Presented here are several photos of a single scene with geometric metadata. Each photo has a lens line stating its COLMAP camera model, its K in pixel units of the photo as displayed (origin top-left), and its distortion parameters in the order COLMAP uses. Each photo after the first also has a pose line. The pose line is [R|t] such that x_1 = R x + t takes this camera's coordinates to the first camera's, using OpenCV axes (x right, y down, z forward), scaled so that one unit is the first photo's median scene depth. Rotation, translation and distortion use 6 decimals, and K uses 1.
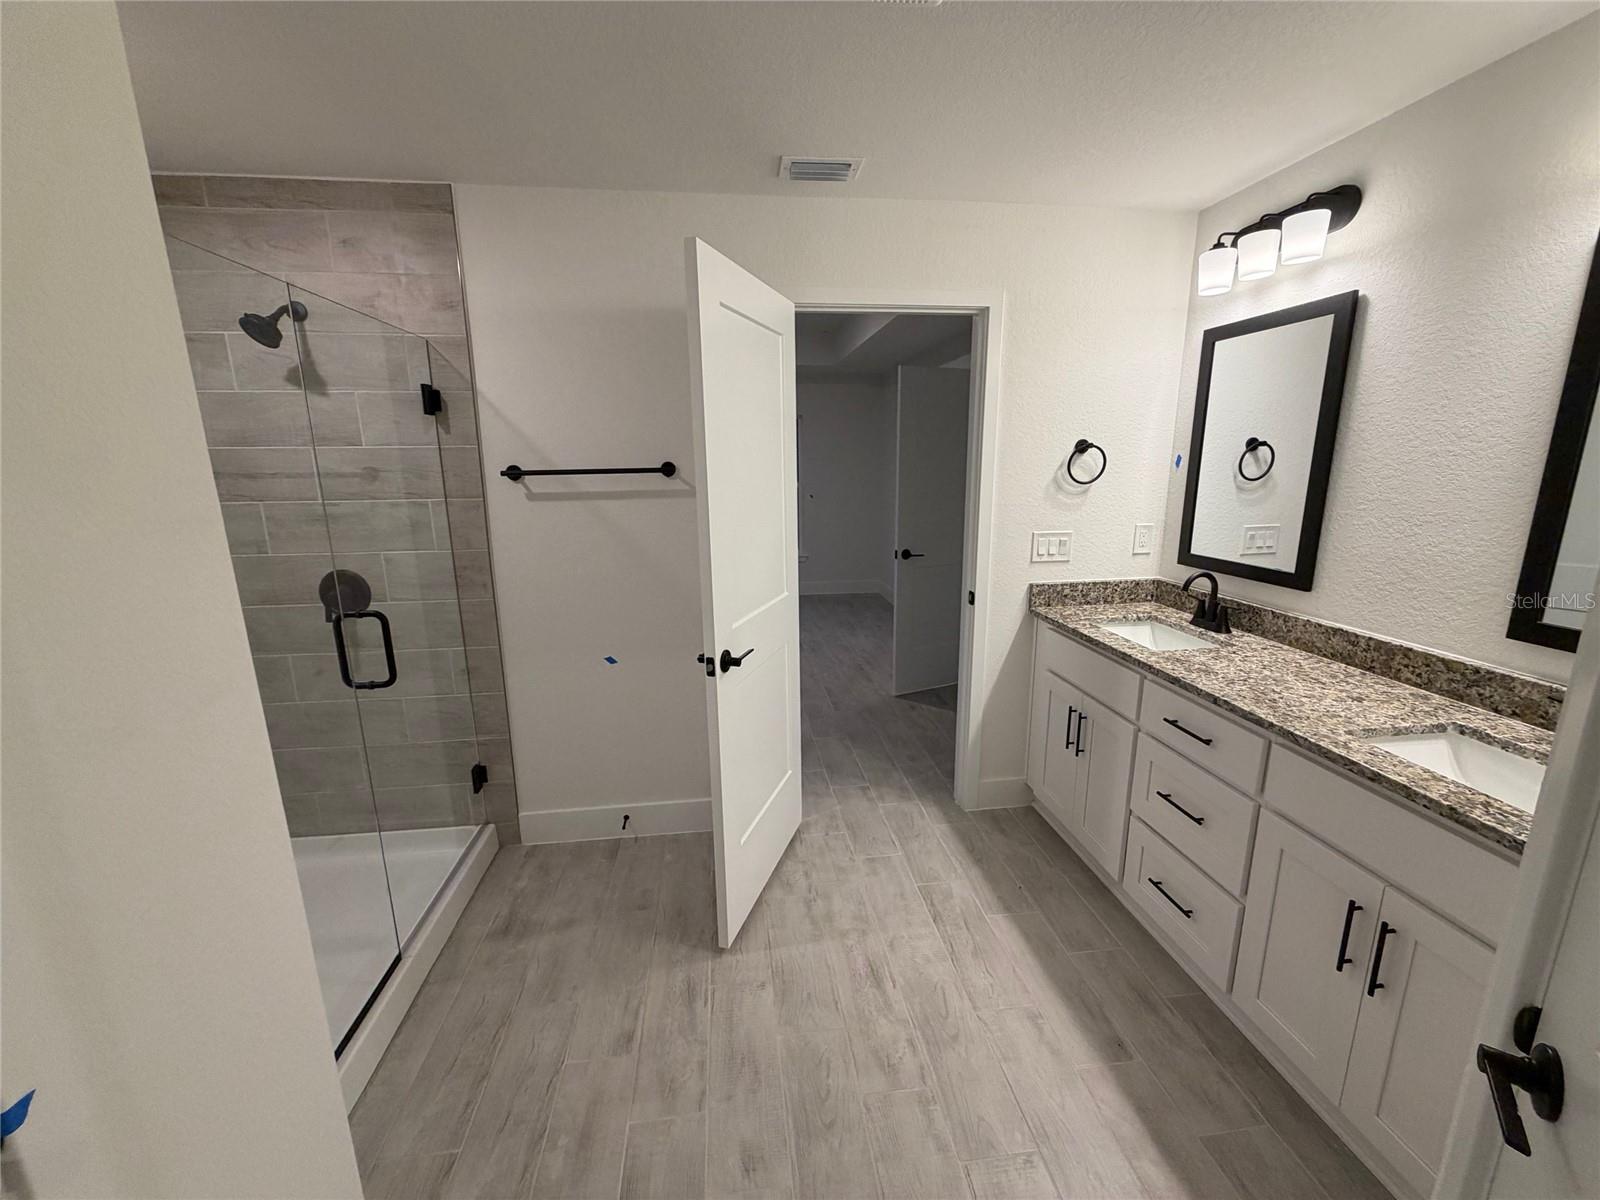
lens RADIAL K [[632.5, 0, 797.6], [0, 632.5, 595.6], [0, 0, 1]] dist [-0.000543, -0.000589]
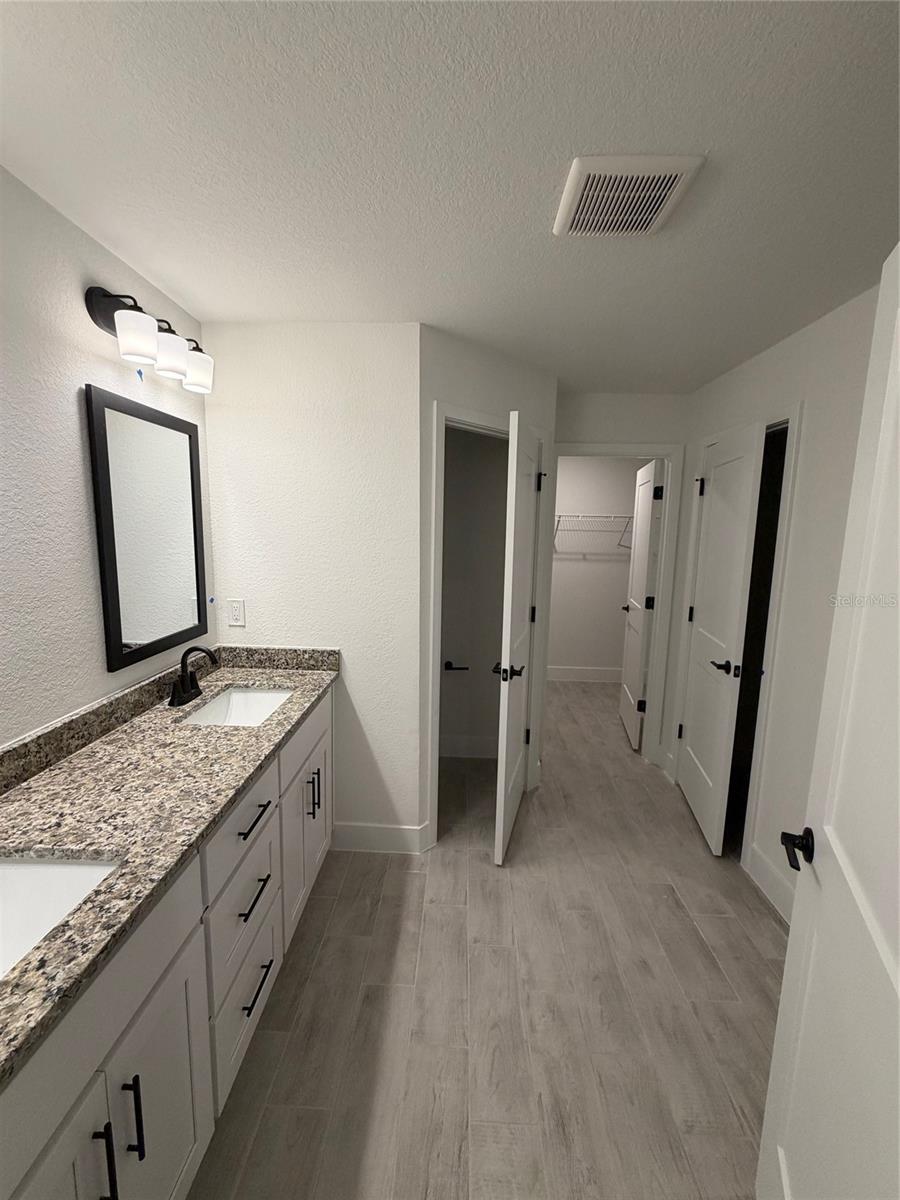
lens RADIAL K [[474.3, 0, 449.5], [0, 474.3, 597.4], [0, 0, 1]] dist [-0.000543, -0.000589]
pose [[-0.988322, -0.028915, 0.149615, 0.222087], [0.025187, 0.937330, 0.347533, -0.367628], [-0.150287, 0.347242, -0.925655, 1.551105]]
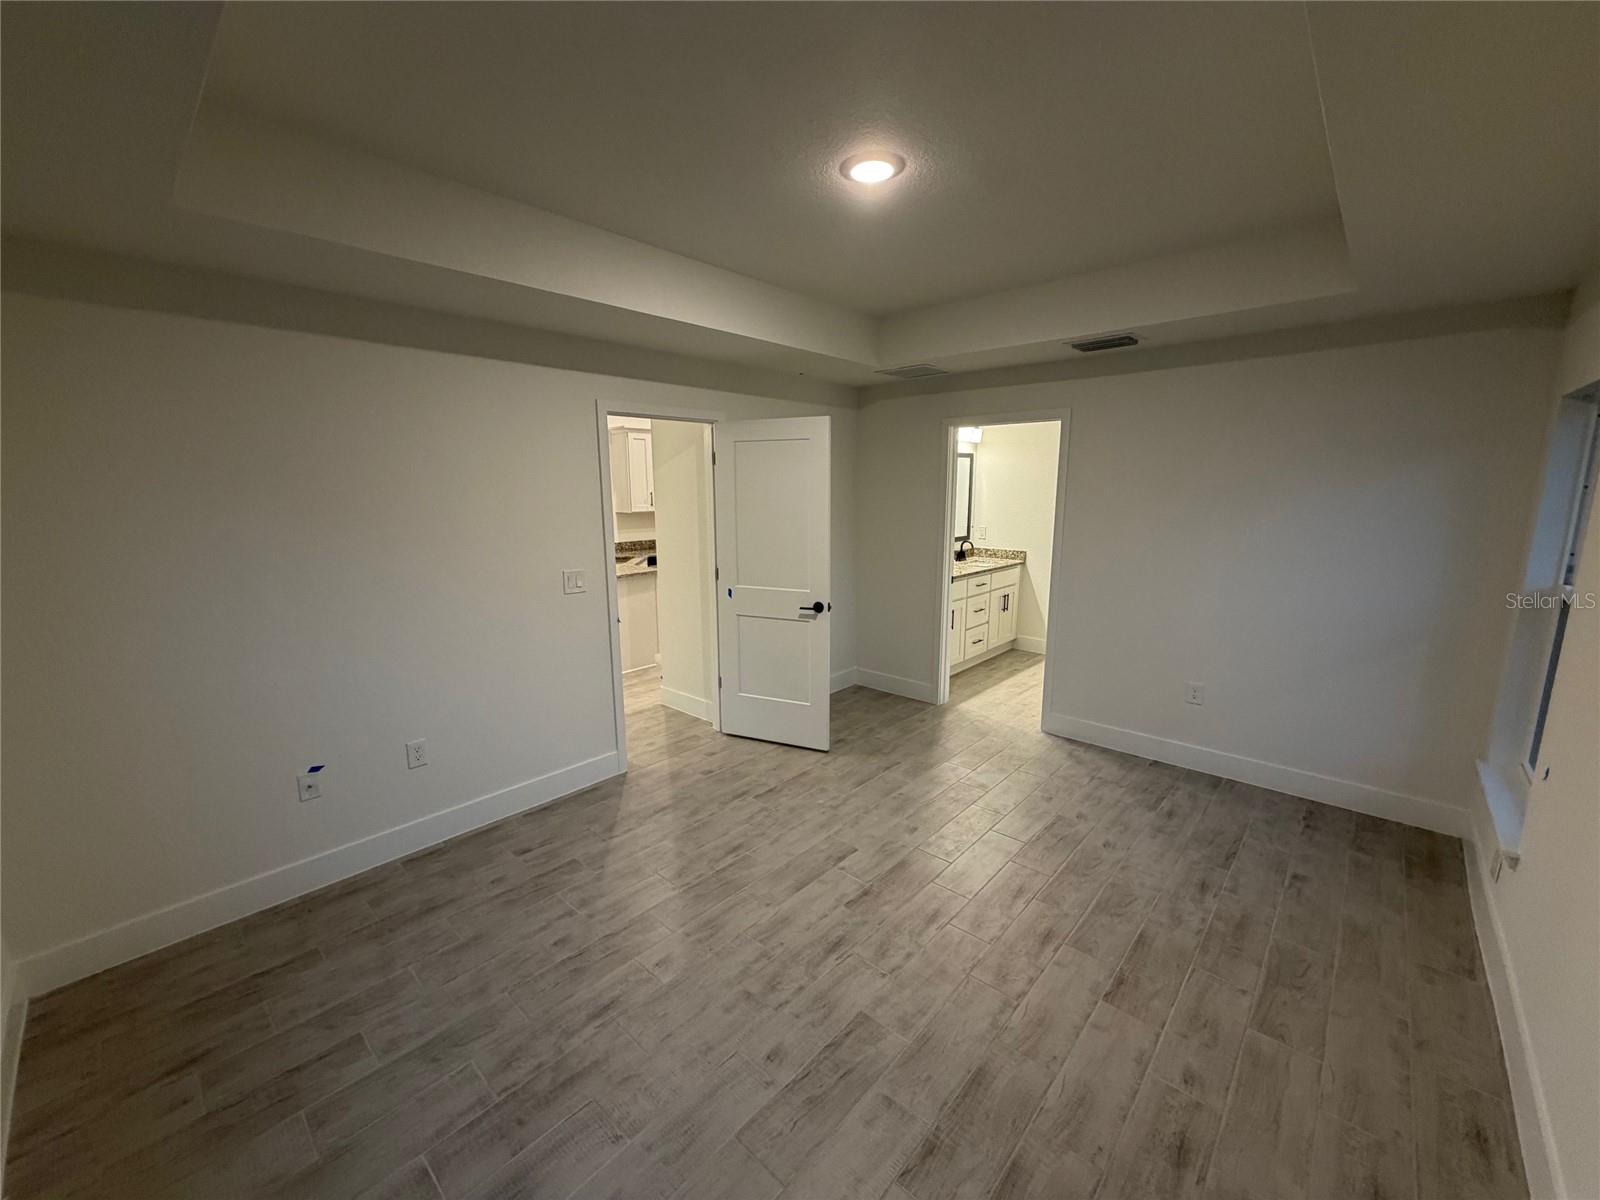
lens RADIAL K [[632.5, 0, 798.4], [0, 632.5, 600.9], [0, 0, 1]] dist [-0.000543, -0.000589]
pose [[-0.649494, -0.114974, 0.751624, -1.242616], [0.173632, 0.939958, 0.293822, -0.840861], [-0.740277, 0.321342, -0.590533, 3.713311]]
